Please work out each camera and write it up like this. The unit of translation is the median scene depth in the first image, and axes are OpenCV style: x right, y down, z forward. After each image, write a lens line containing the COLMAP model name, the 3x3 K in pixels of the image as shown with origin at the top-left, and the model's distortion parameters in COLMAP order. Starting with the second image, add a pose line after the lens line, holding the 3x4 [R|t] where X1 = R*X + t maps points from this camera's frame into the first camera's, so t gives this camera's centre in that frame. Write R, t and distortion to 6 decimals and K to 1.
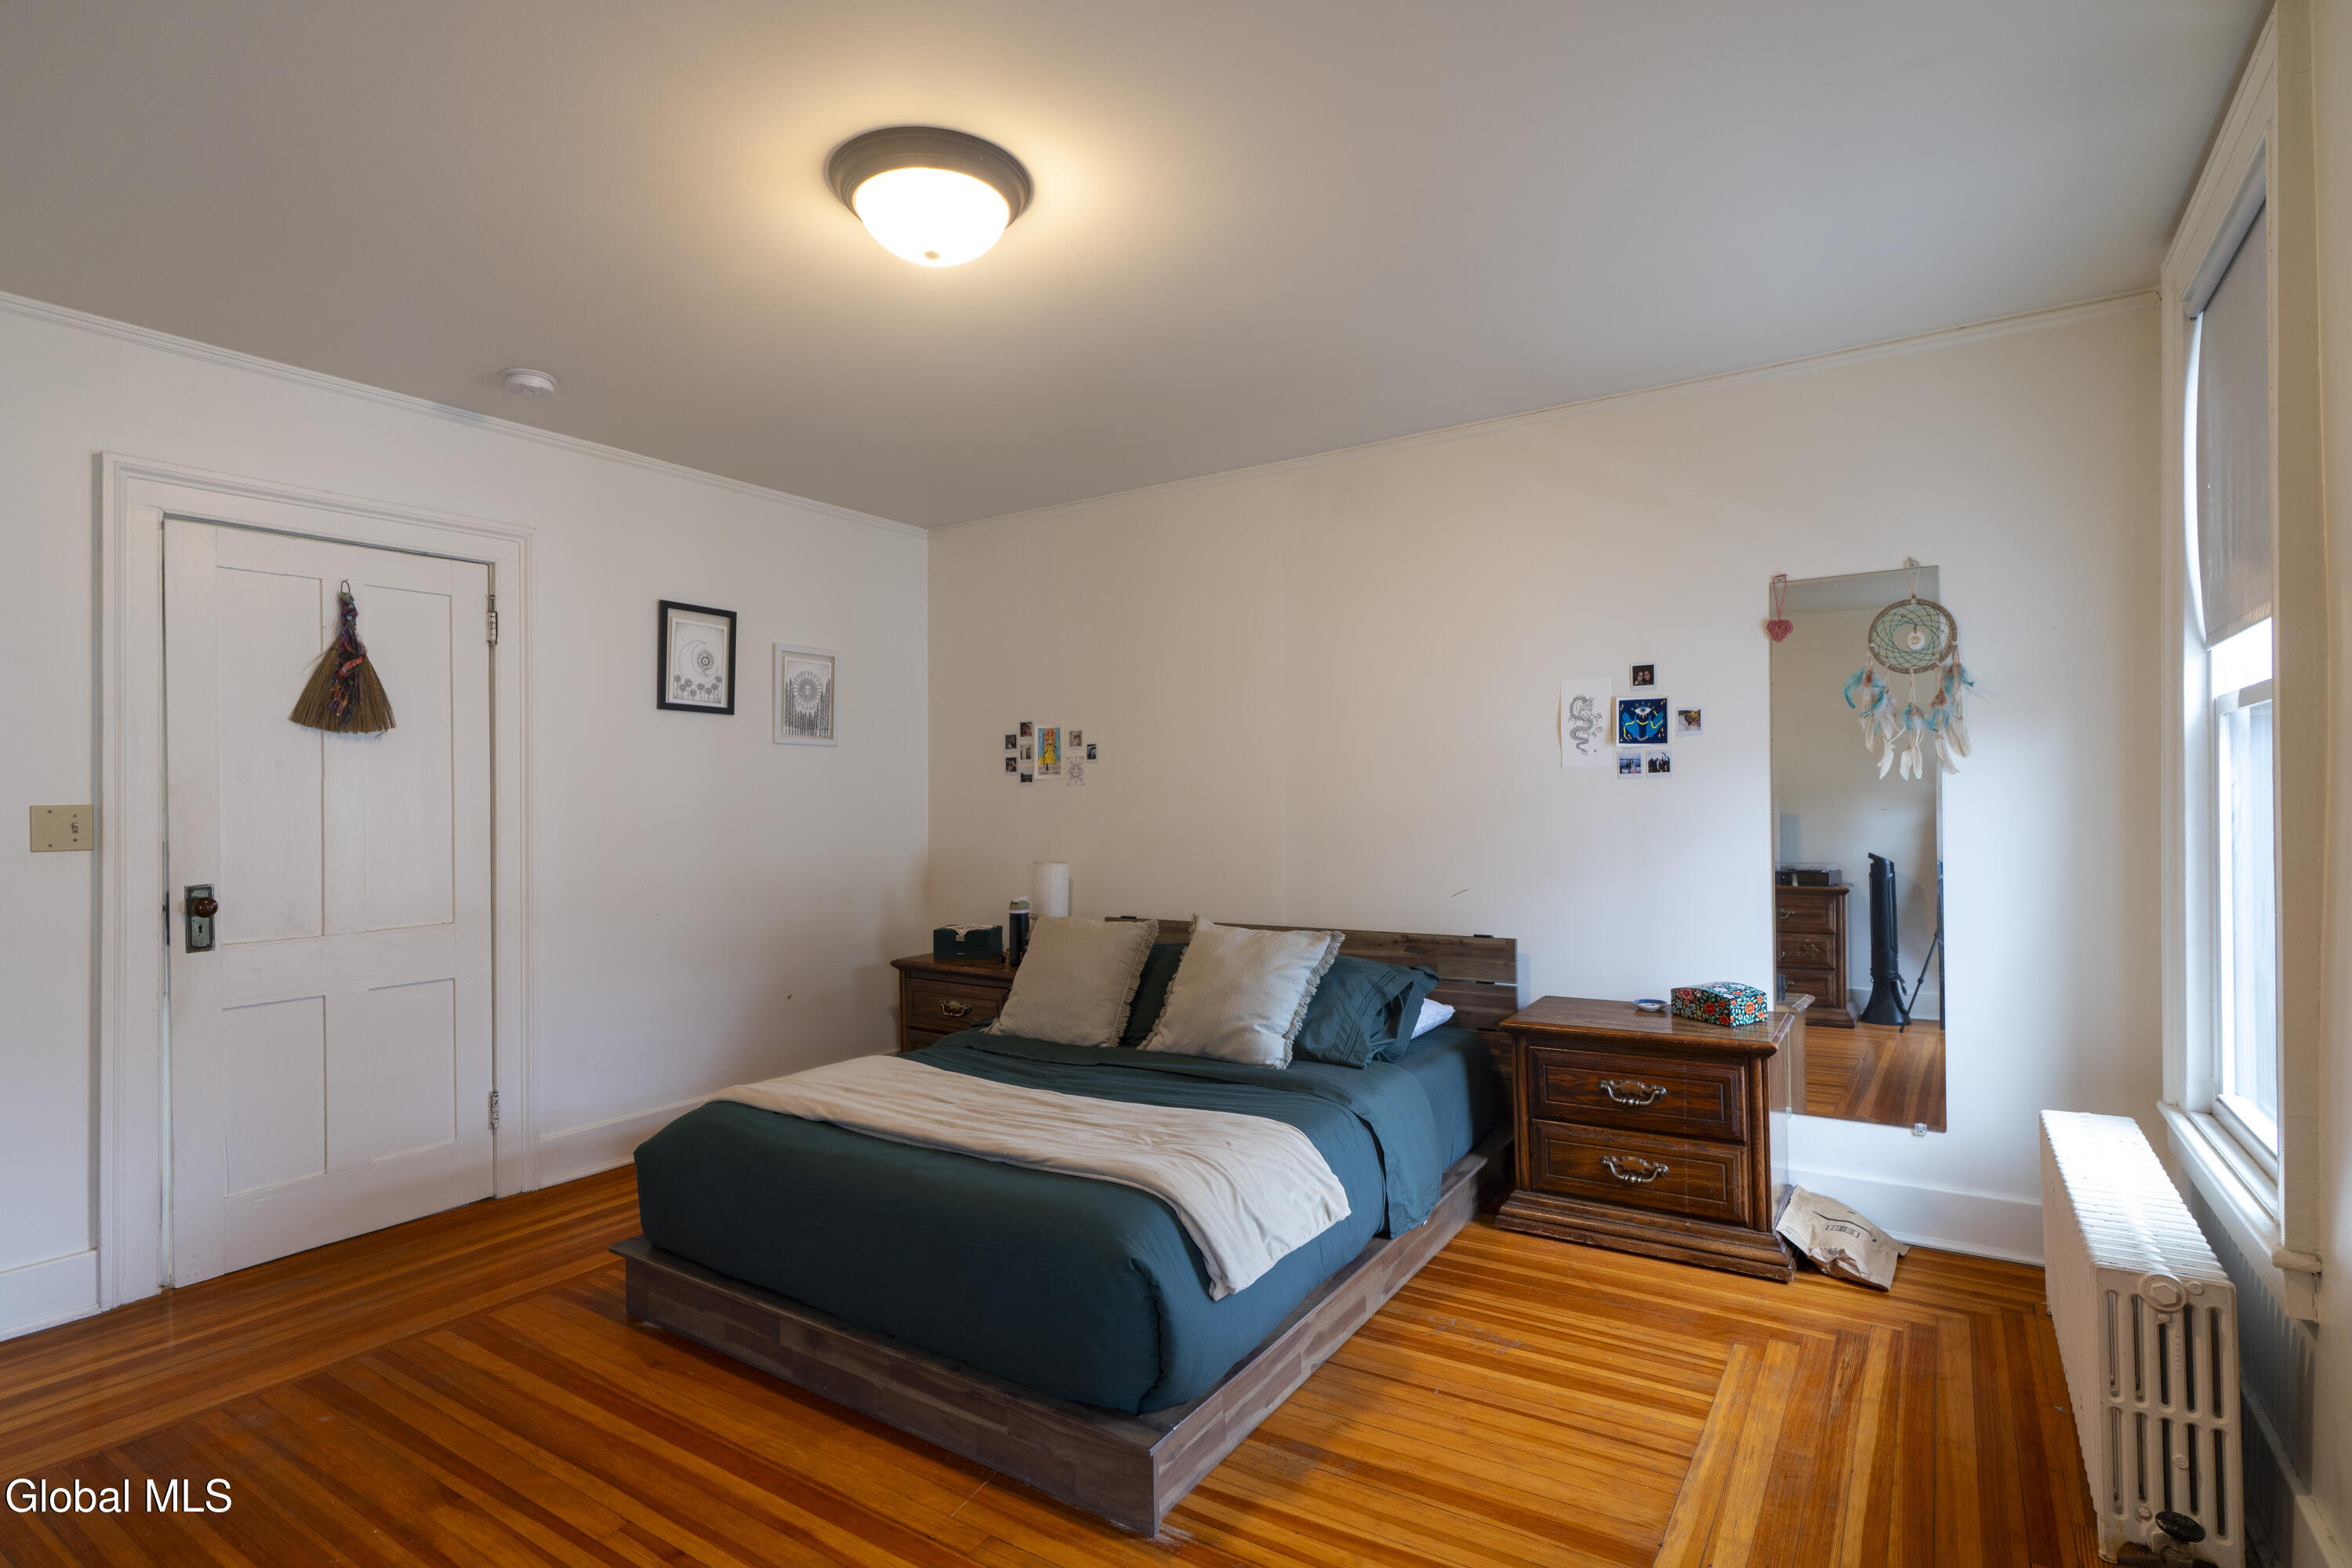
lens RADIAL K [[1174.3, 0, 1172.2], [0, 1174.3, 790.5], [0, 0, 1]] dist [-0.004548, 0.000376]
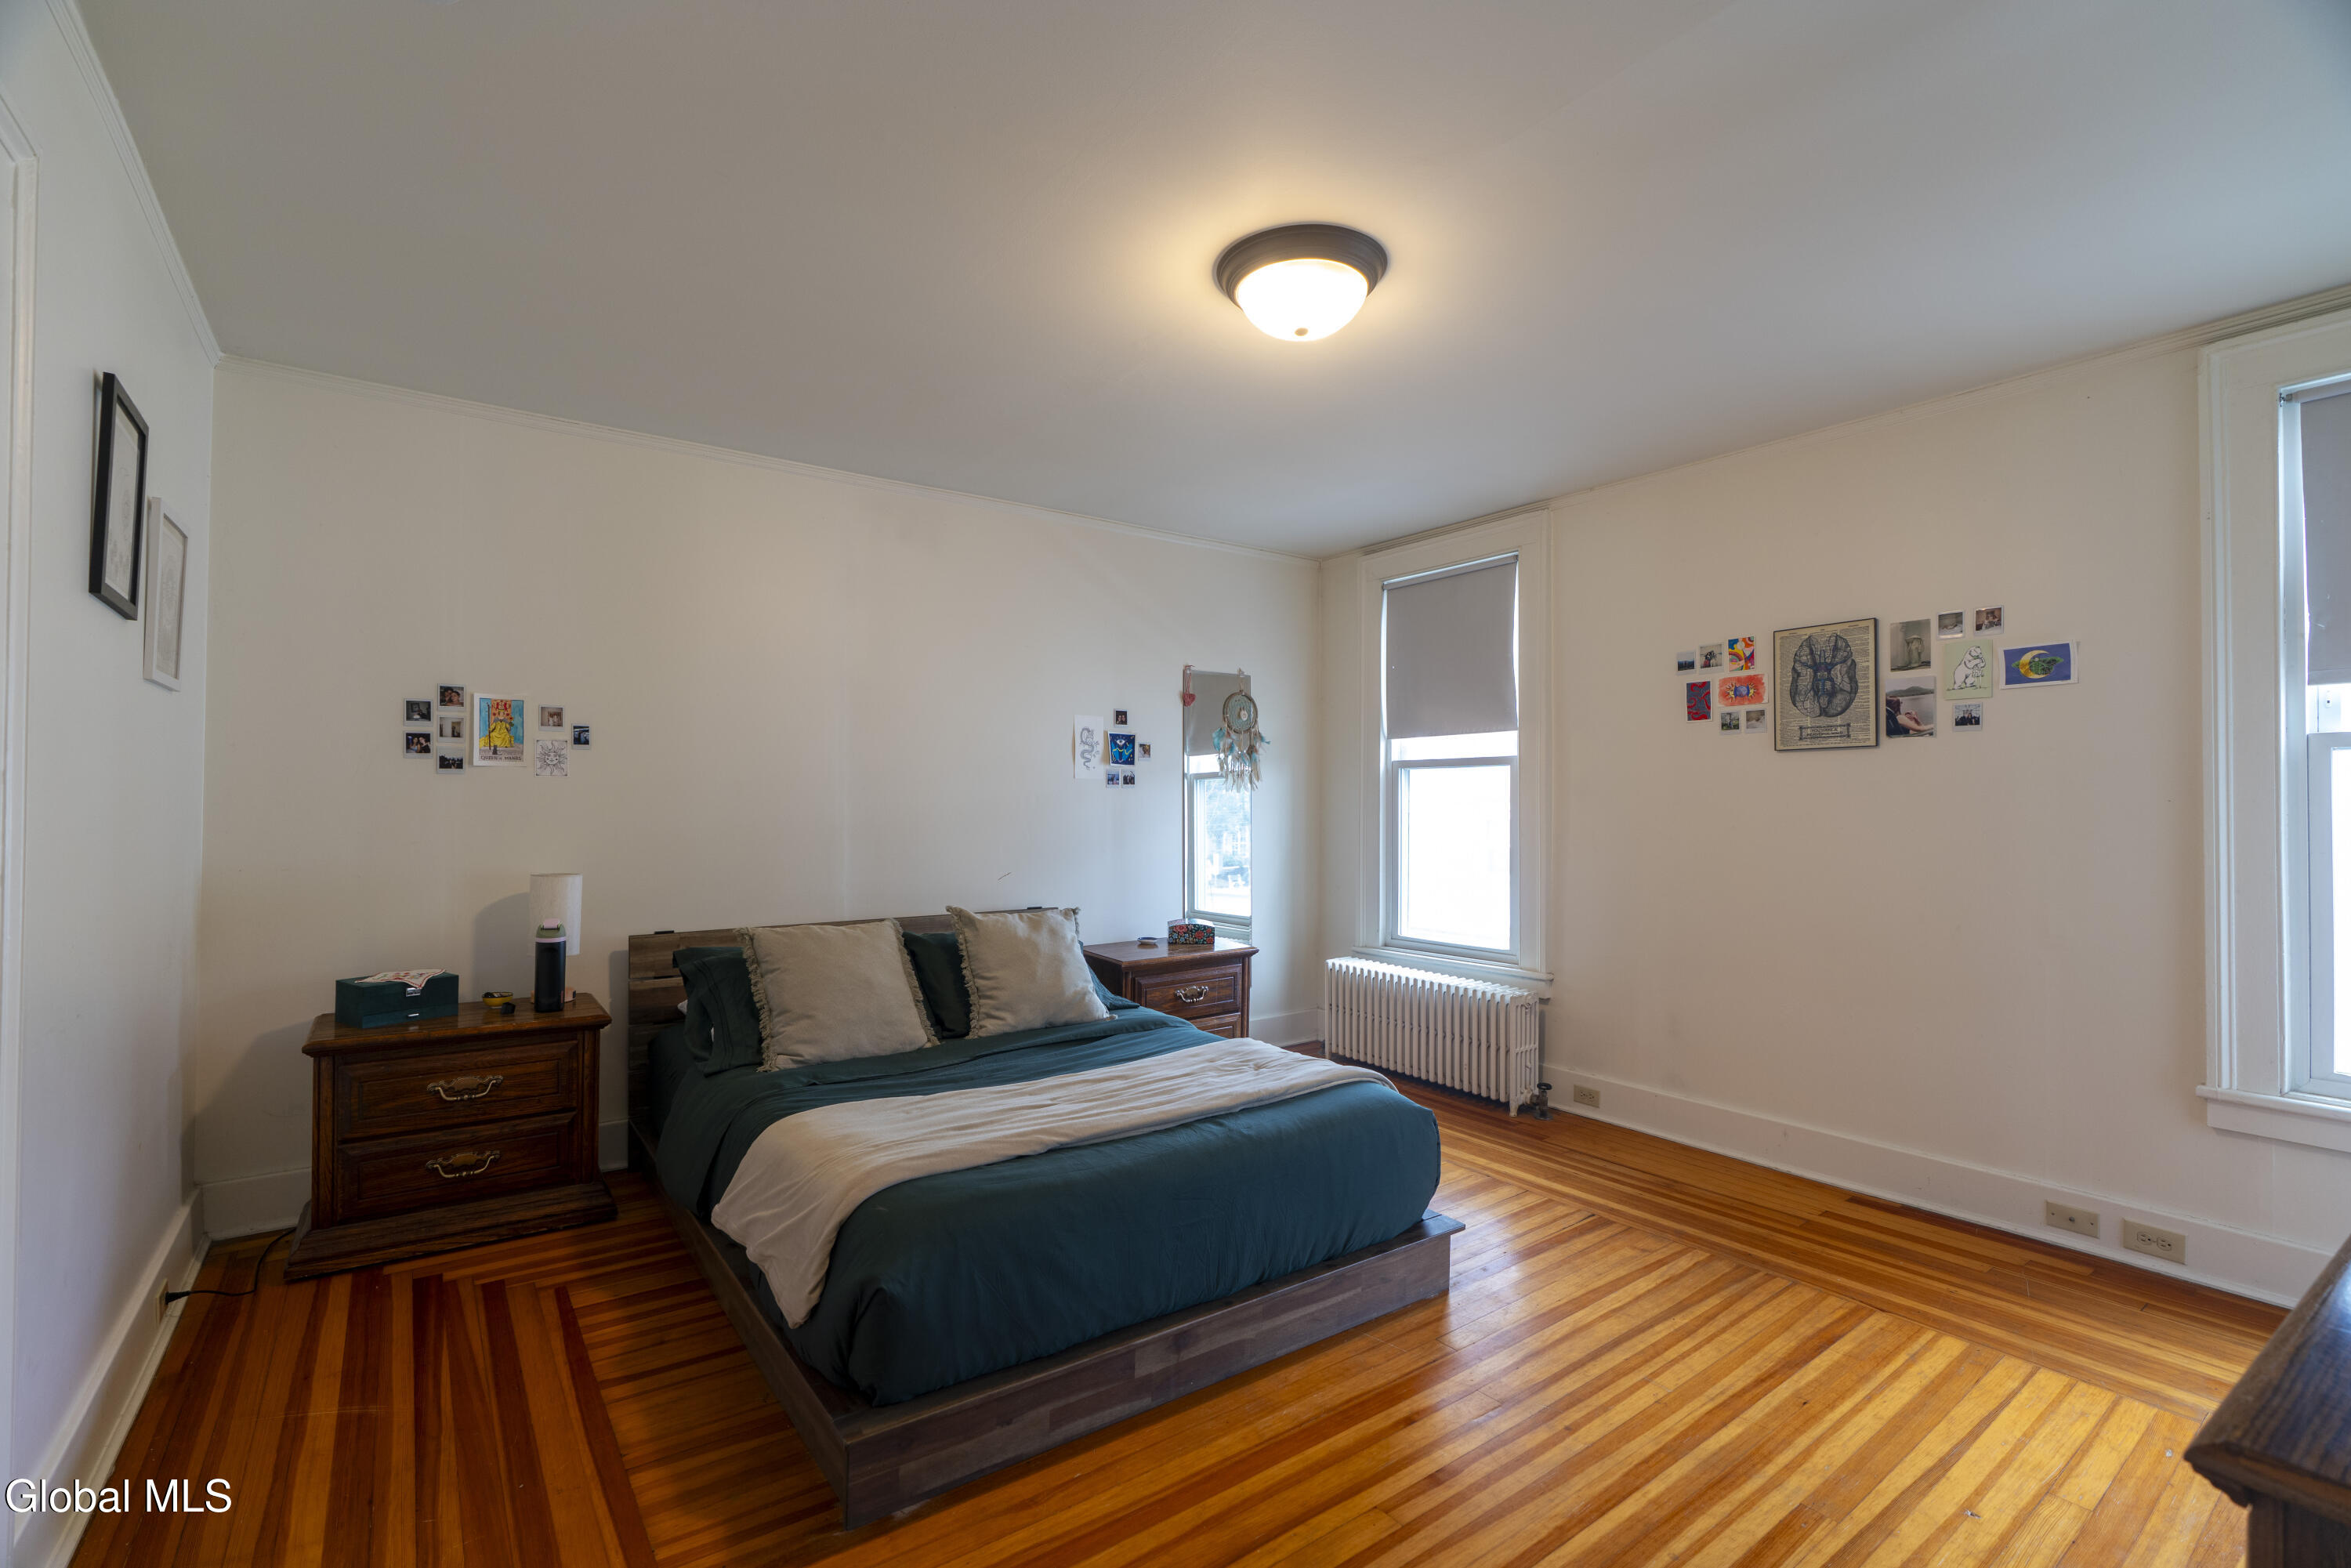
lens RADIAL K [[1035.4, 0, 1175.5], [0, 1035.4, 782.1], [0, 0, 1]] dist [-0.001874, -0.000114]
pose [[0.344220, 0.028516, 0.938456, -0.788941], [-0.017625, 0.999559, -0.023909, 0.011918], [-0.938724, -0.008310, 0.344571, 0.490345]]
